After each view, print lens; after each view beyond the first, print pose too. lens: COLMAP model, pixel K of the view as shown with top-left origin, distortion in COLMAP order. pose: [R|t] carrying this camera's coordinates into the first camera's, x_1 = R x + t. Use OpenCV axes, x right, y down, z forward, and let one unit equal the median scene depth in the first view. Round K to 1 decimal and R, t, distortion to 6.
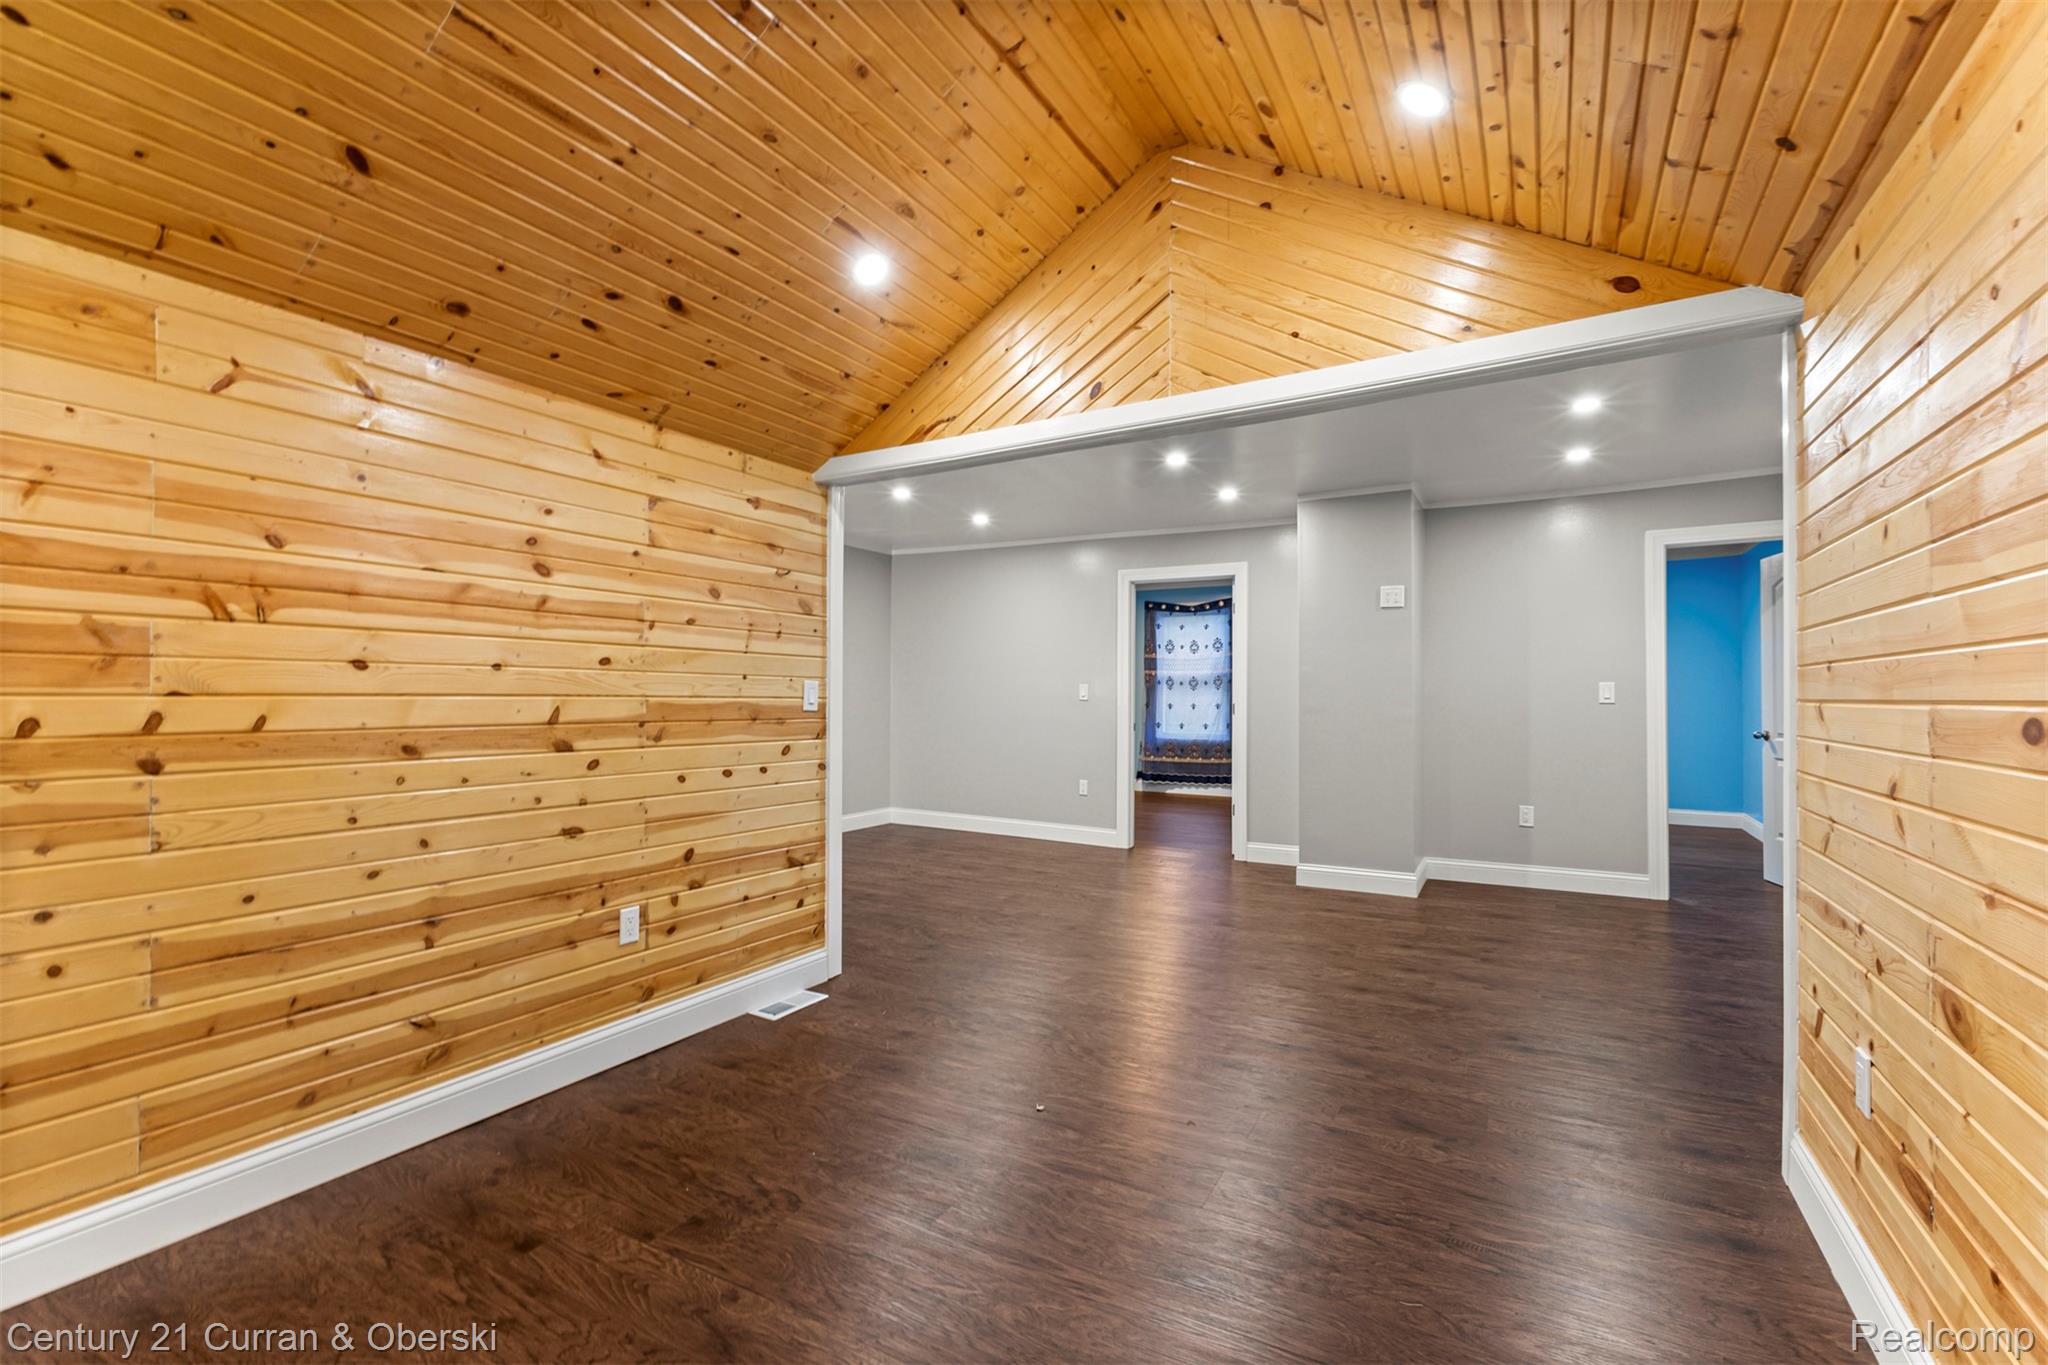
lens RADIAL K [[885.0, 0, 1030.8], [0, 885.0, 680.8], [0, 0, 1]] dist [0.004943, -0.000192]
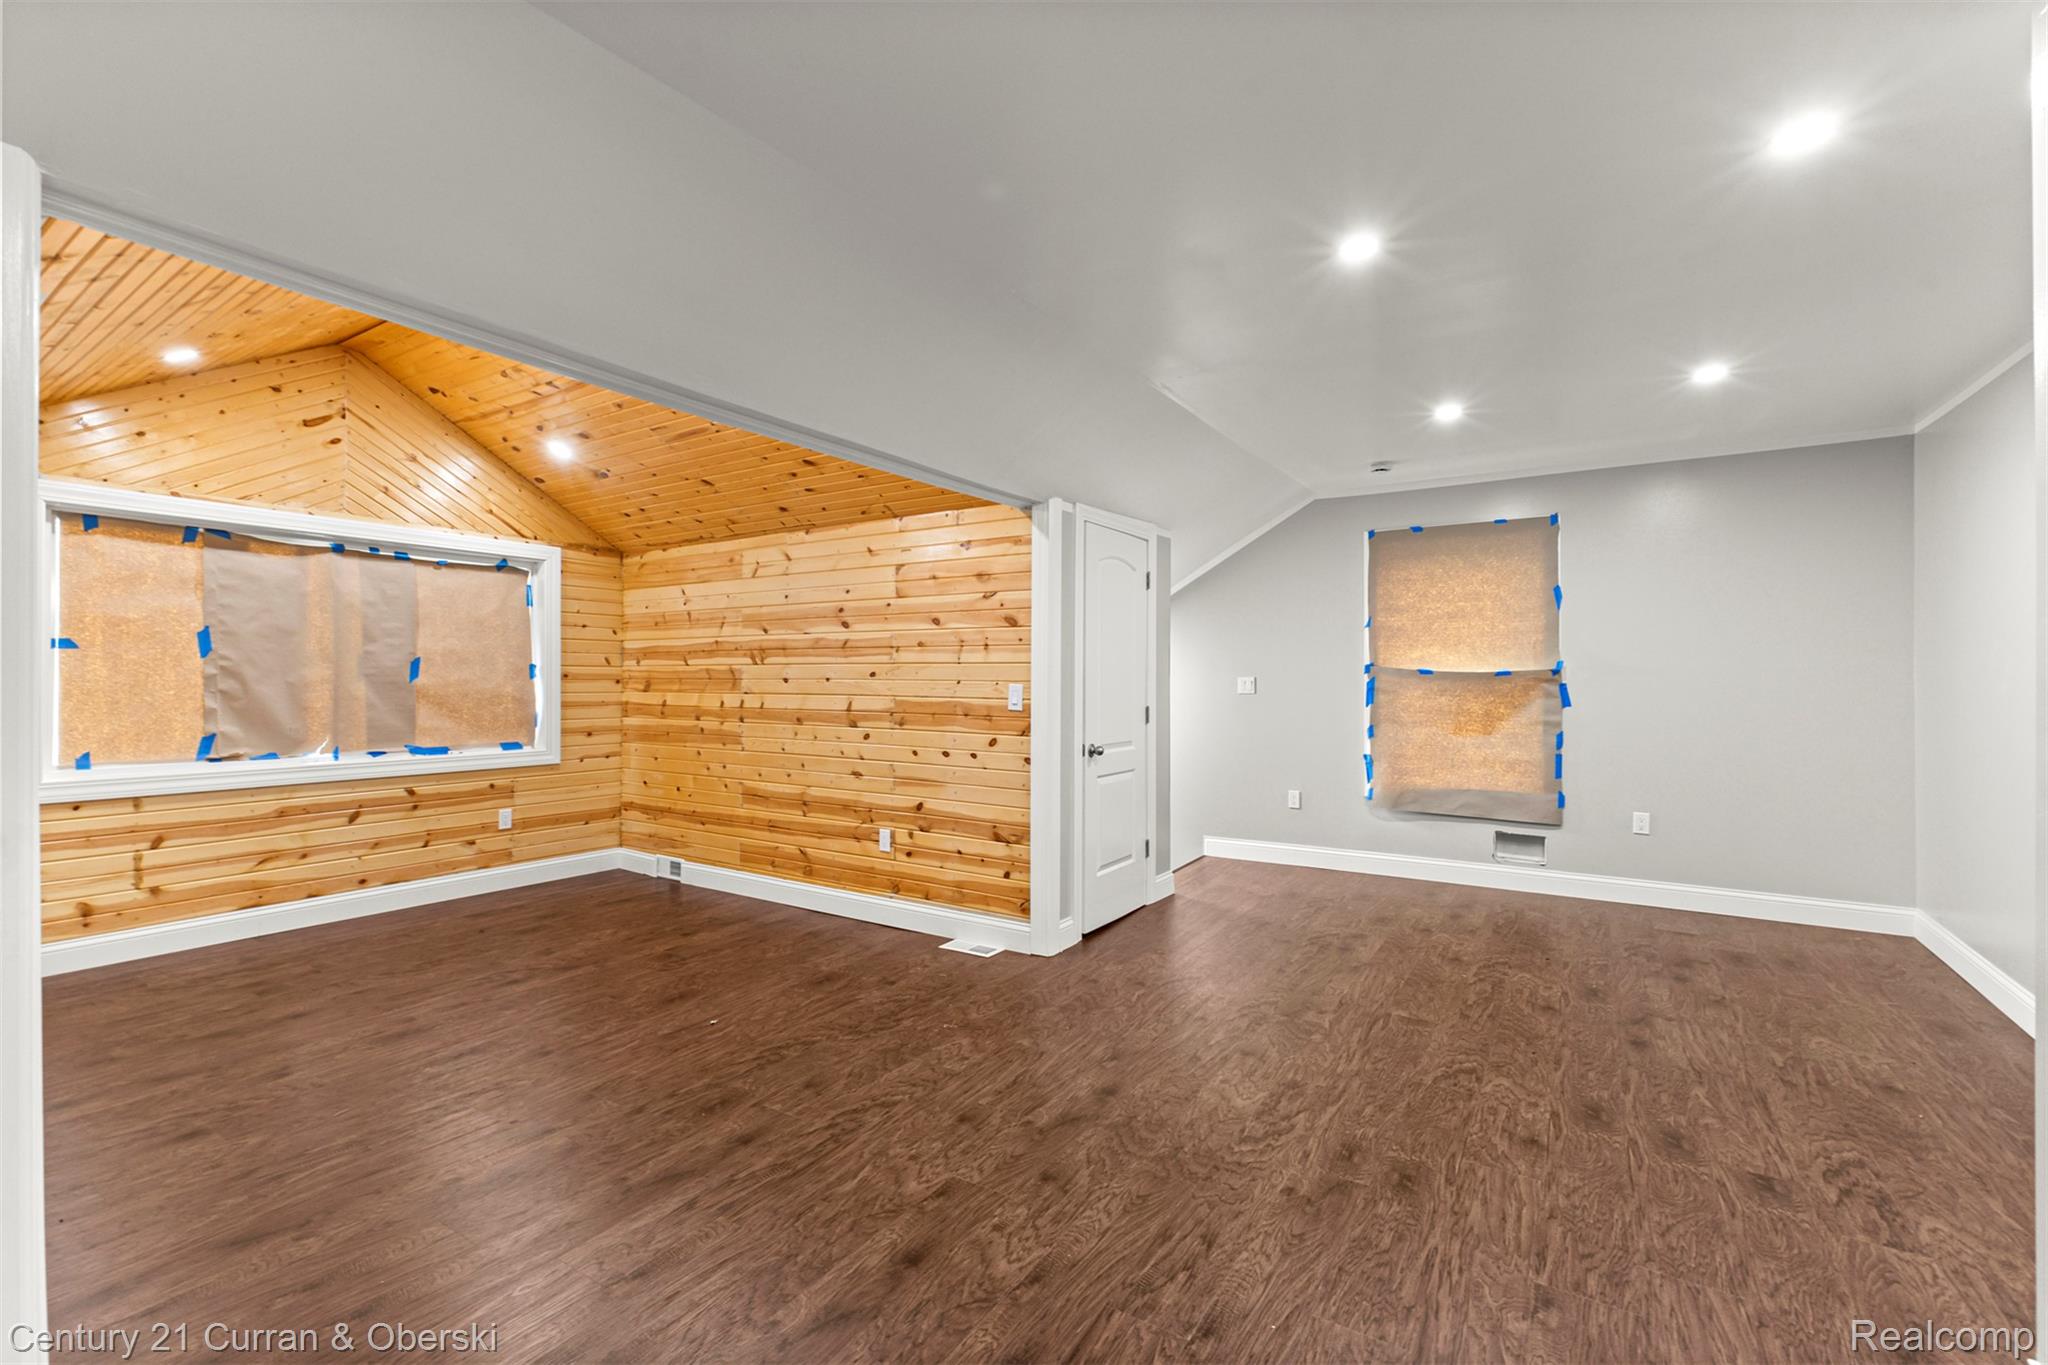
lens RADIAL K [[885.0, 0, 1026.3], [0, 885.0, 676.0], [0, 0, 1]] dist [0.004943, -0.000192]
pose [[-0.062982, -0.006479, -0.997994, 1.156059], [0.016473, 0.999836, -0.007531, -0.002507], [0.997879, -0.016914, -0.062865, 1.407683]]
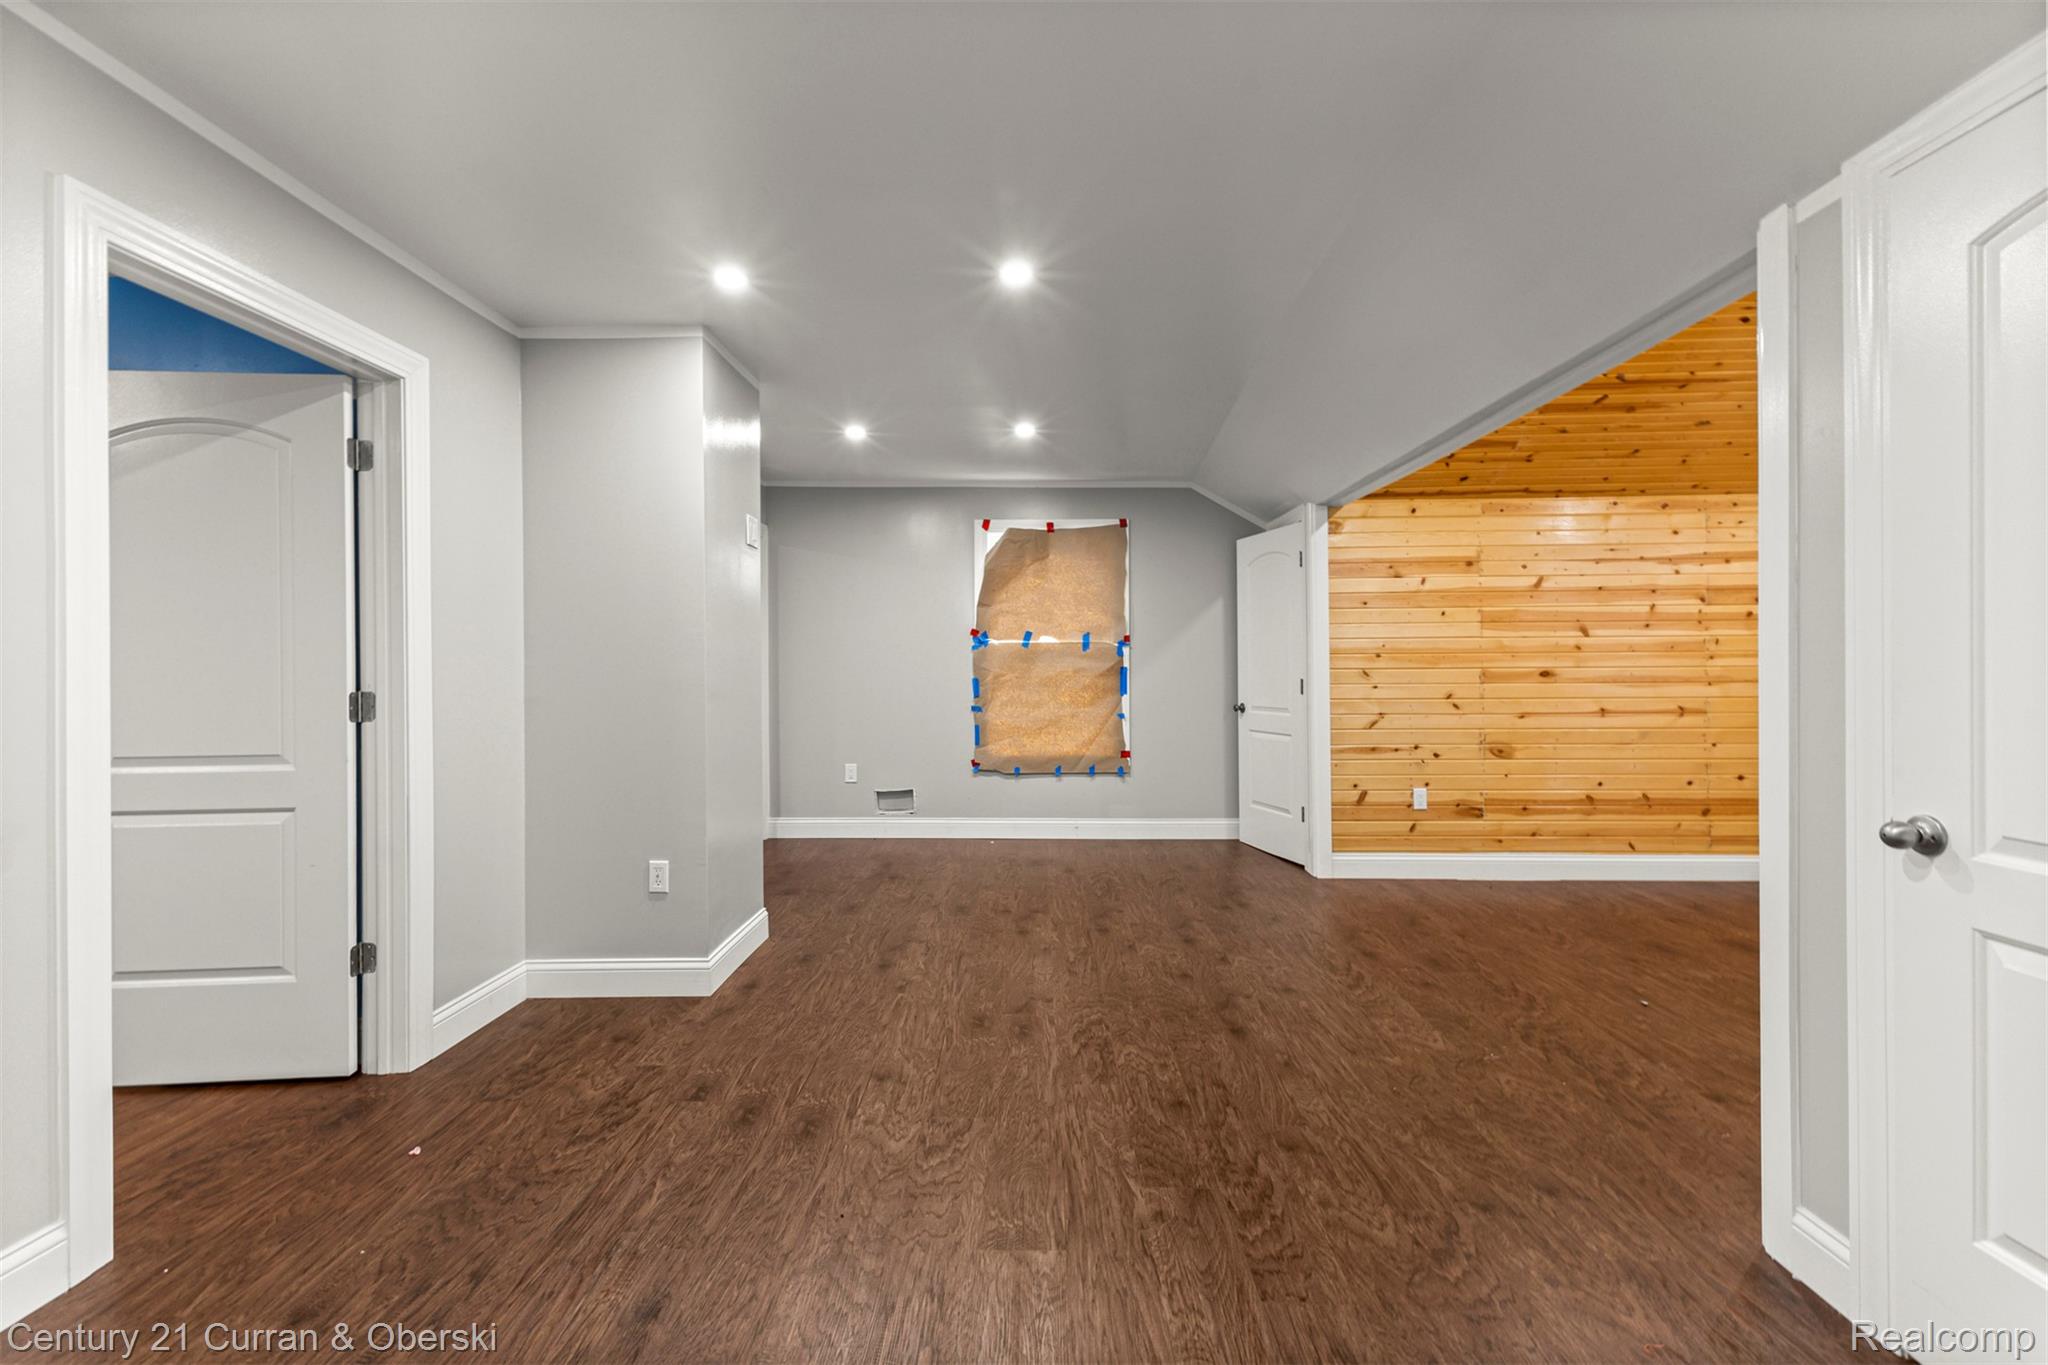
lens RADIAL K [[885.0, 0, 1022.8], [0, 885.0, 666.7], [0, 0, 1]] dist [0.004943, -0.000192]
pose [[-0.467443, -0.002361, 0.884020, -0.617338], [-0.011253, 0.999931, -0.003279, 0.025244], [-0.883952, -0.011480, -0.467437, 2.141609]]
